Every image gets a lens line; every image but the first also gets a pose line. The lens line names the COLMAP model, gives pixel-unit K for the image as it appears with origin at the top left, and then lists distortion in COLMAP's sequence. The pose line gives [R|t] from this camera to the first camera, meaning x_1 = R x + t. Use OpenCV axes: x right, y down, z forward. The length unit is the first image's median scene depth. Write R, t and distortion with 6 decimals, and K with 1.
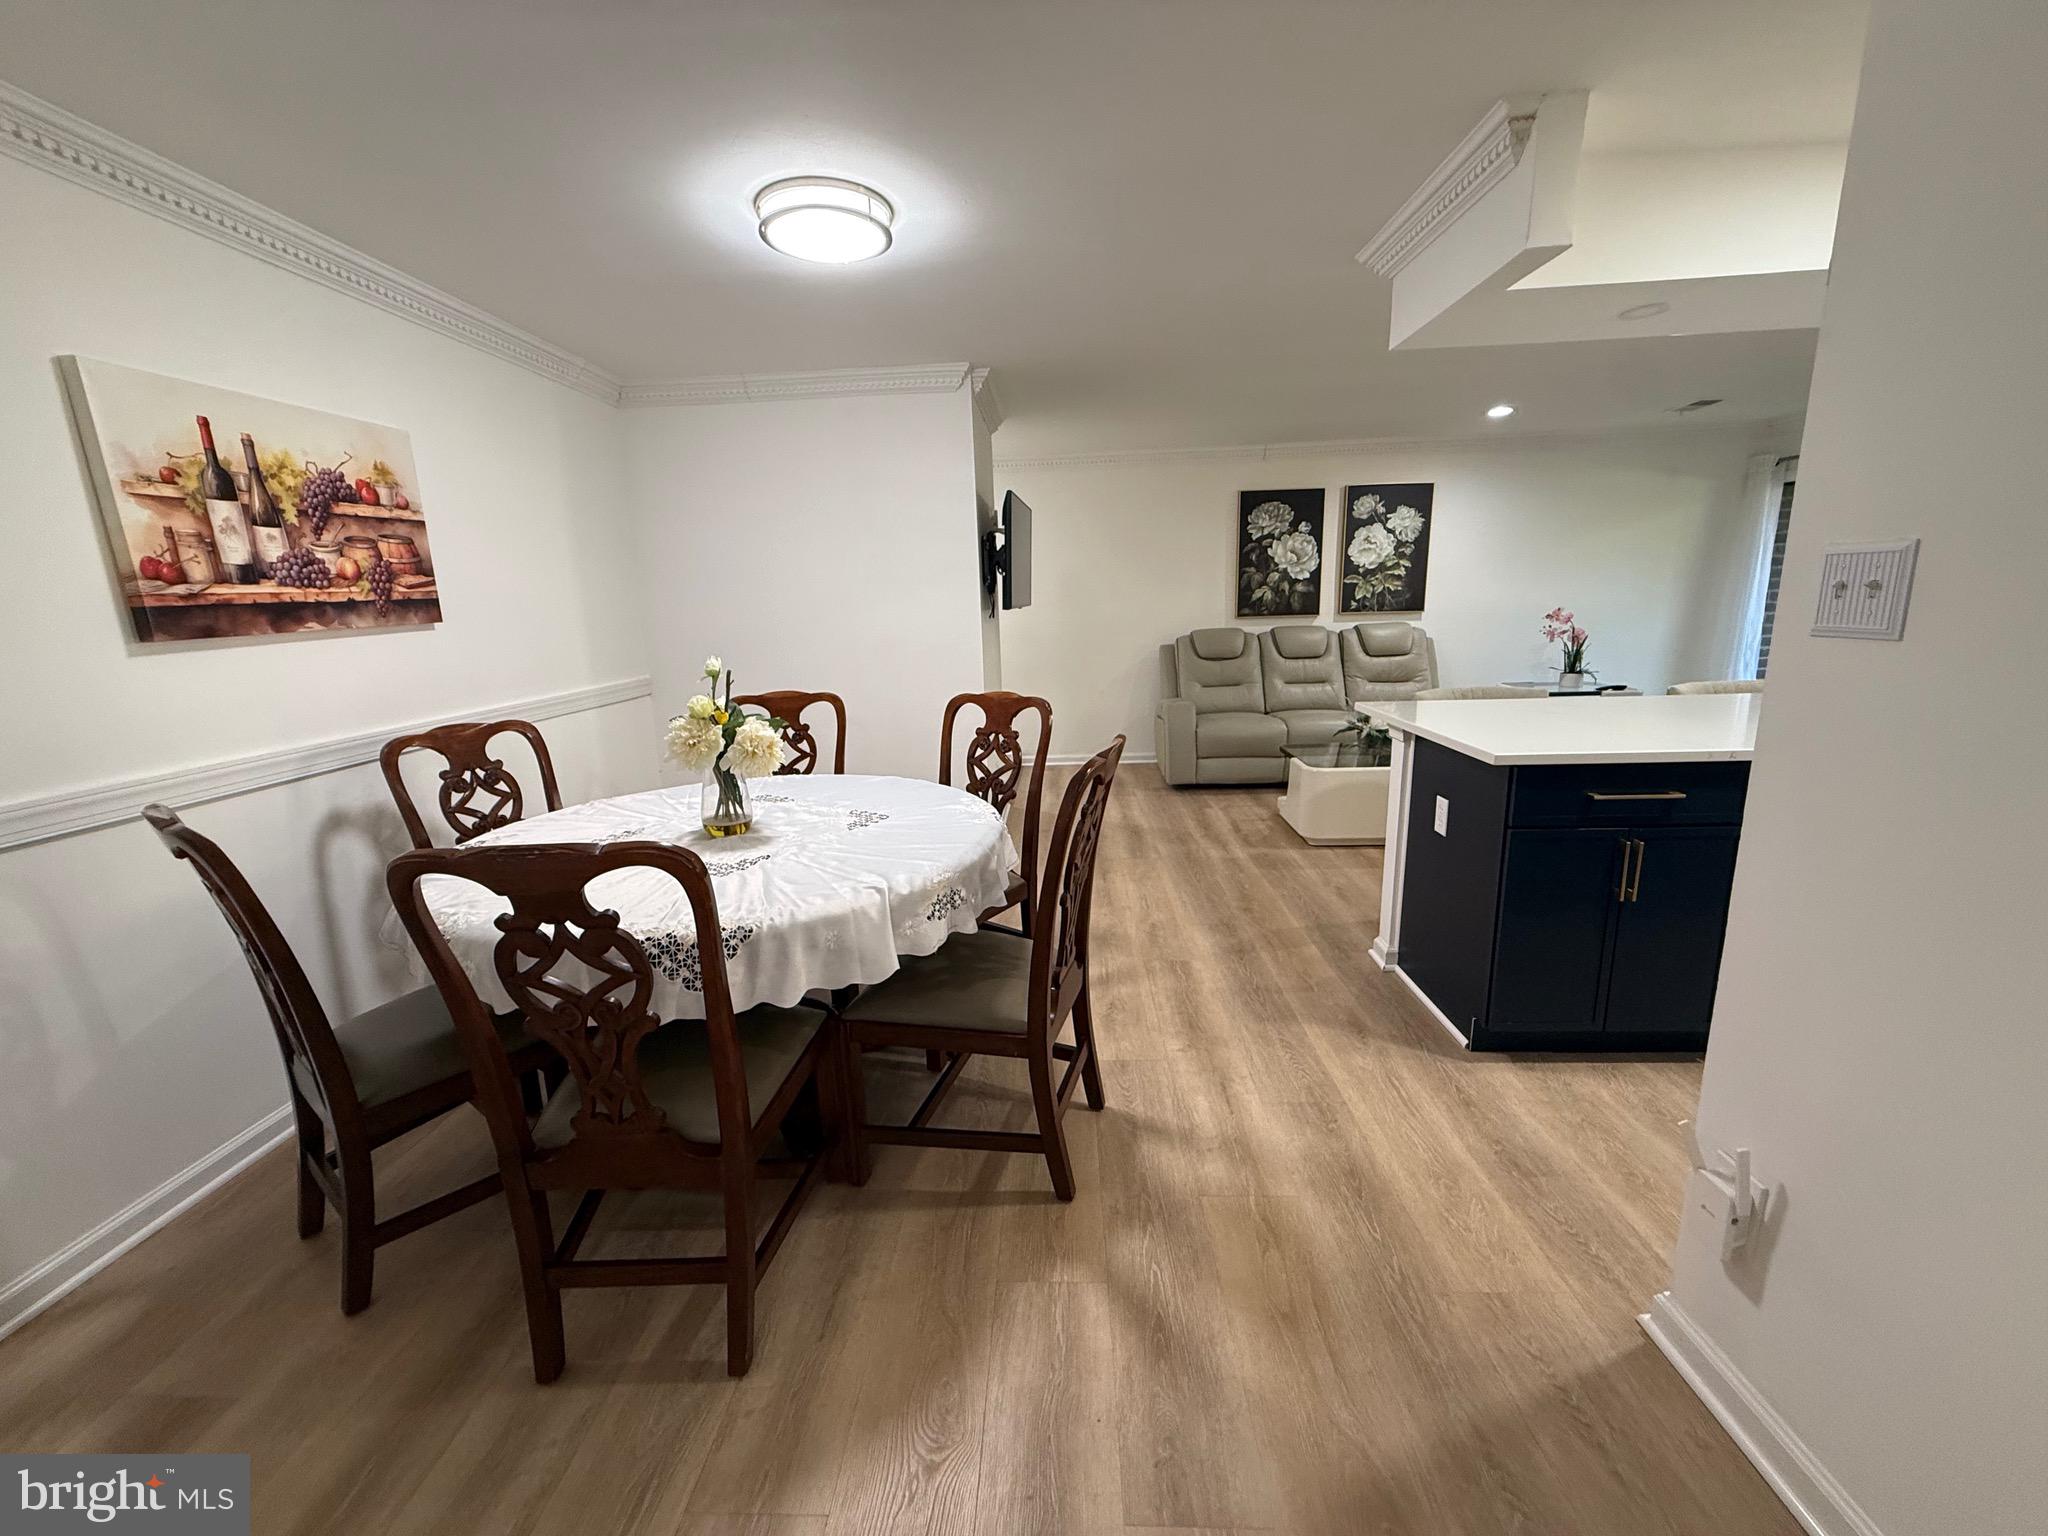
lens RADIAL K [[810.1, 0, 1023.1], [0, 810.1, 766.0], [0, 0, 1]] dist [-0.000356, 0.001298]
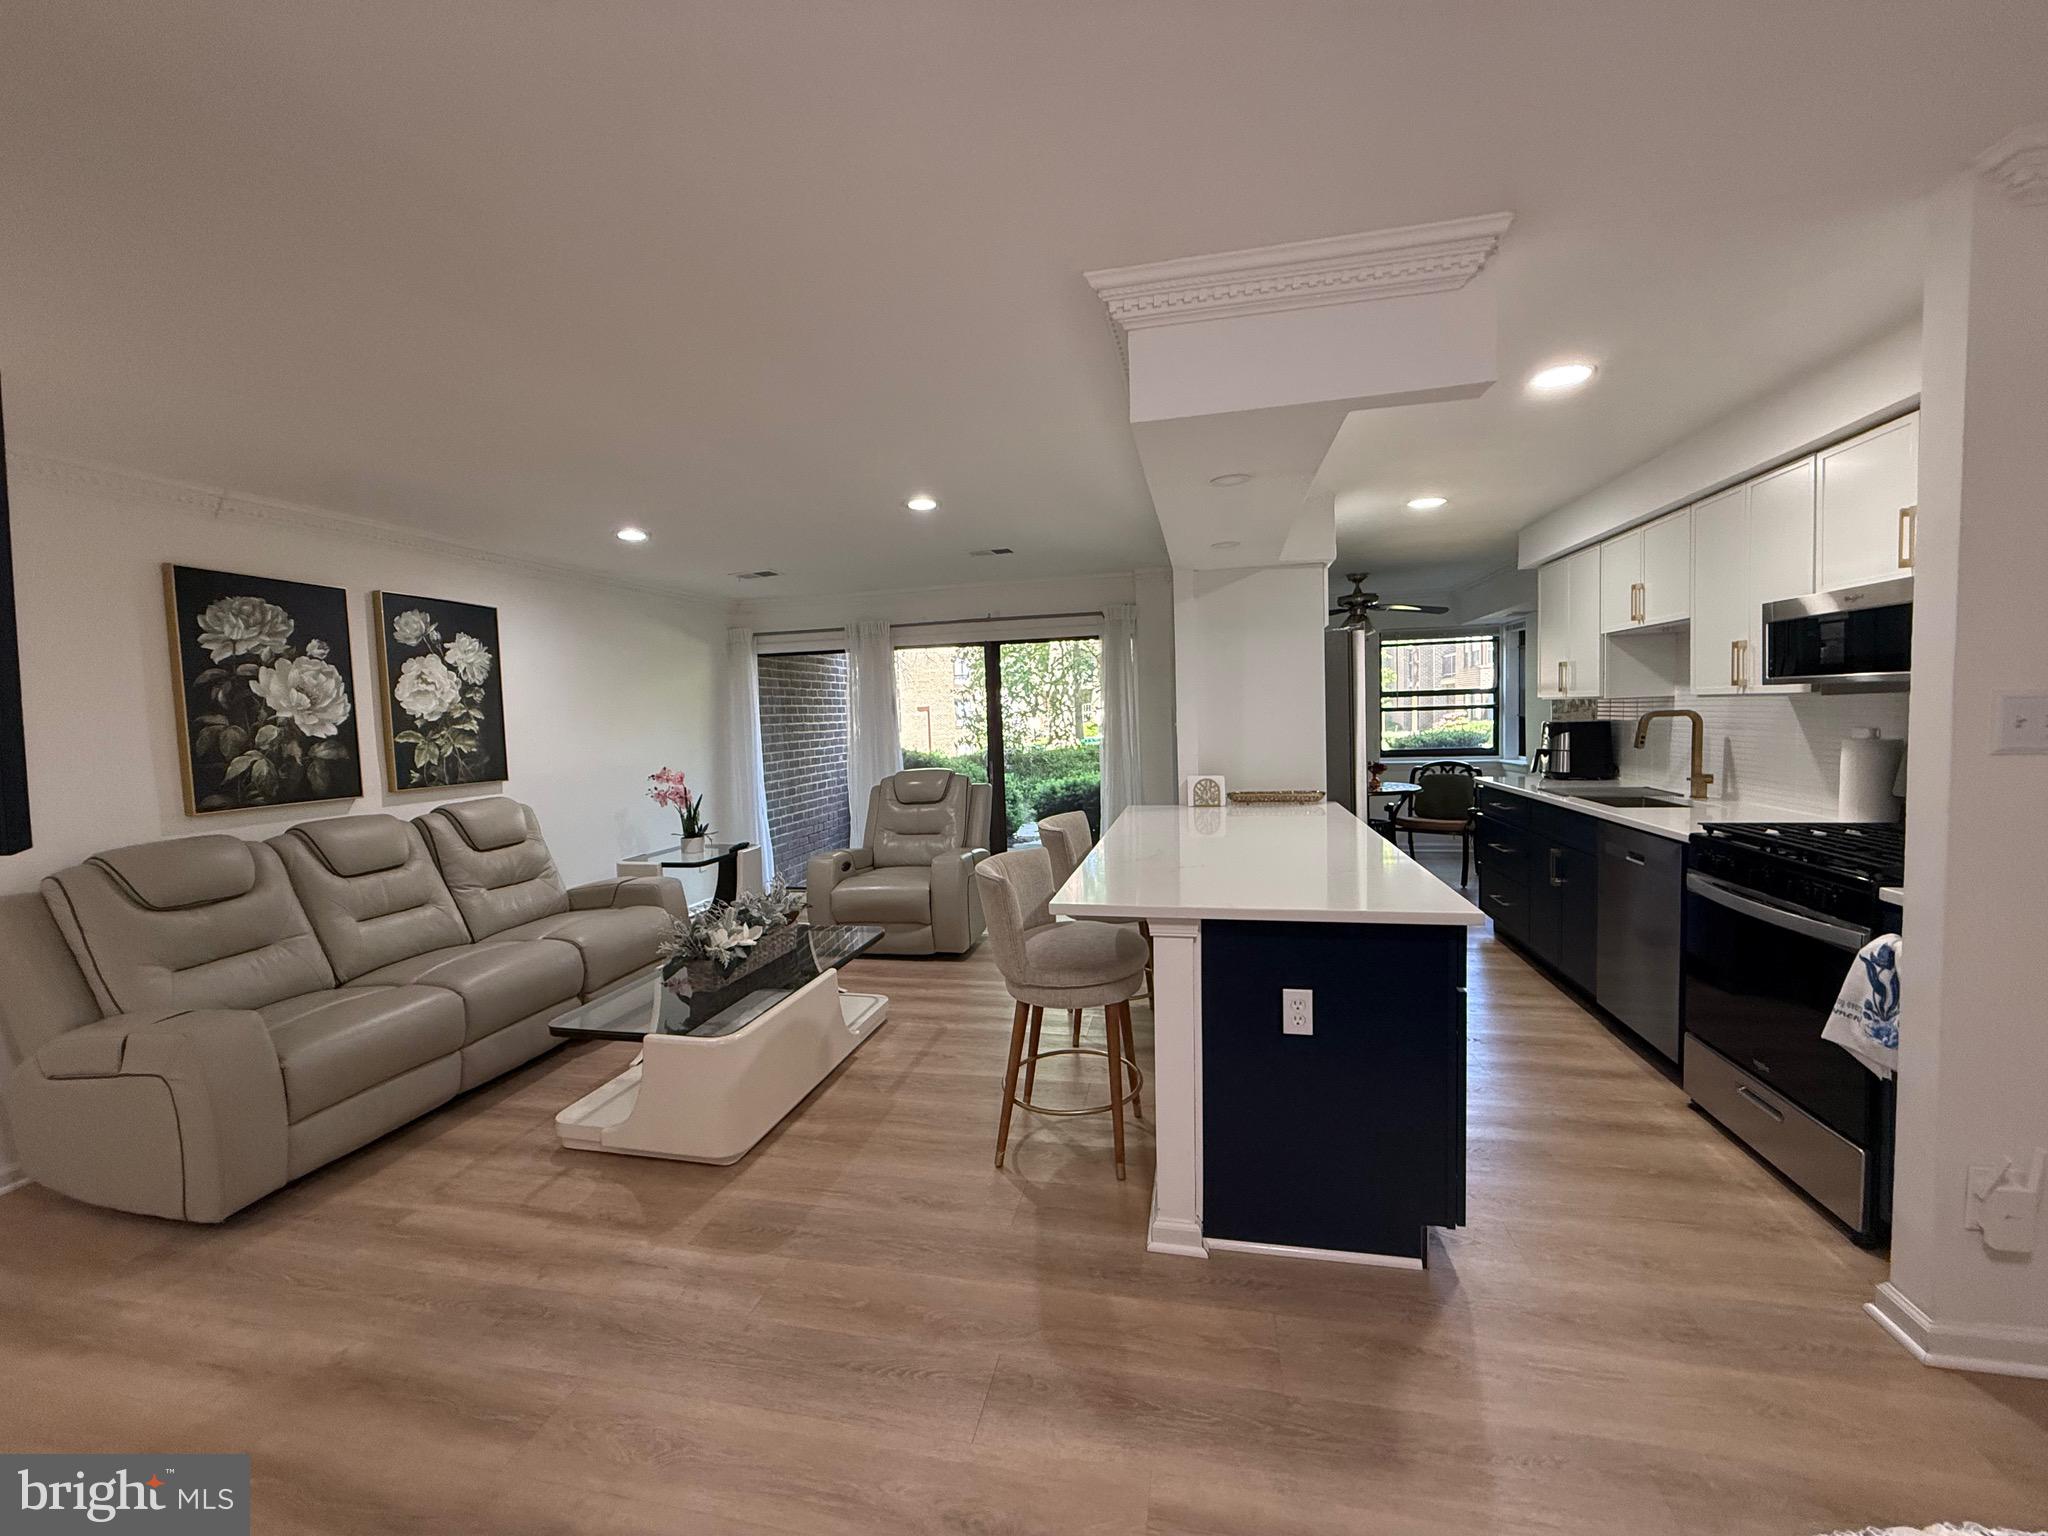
lens RADIAL K [[810.1, 0, 1021.2], [0, 810.1, 767.1], [0, 0, 1]] dist [-0.000356, 0.001298]
pose [[0.181581, -0.041045, 0.982519, -0.311994], [0.230908, 0.972973, -0.002028, -0.237111], [-0.955882, 0.227240, 0.186151, 1.061780]]
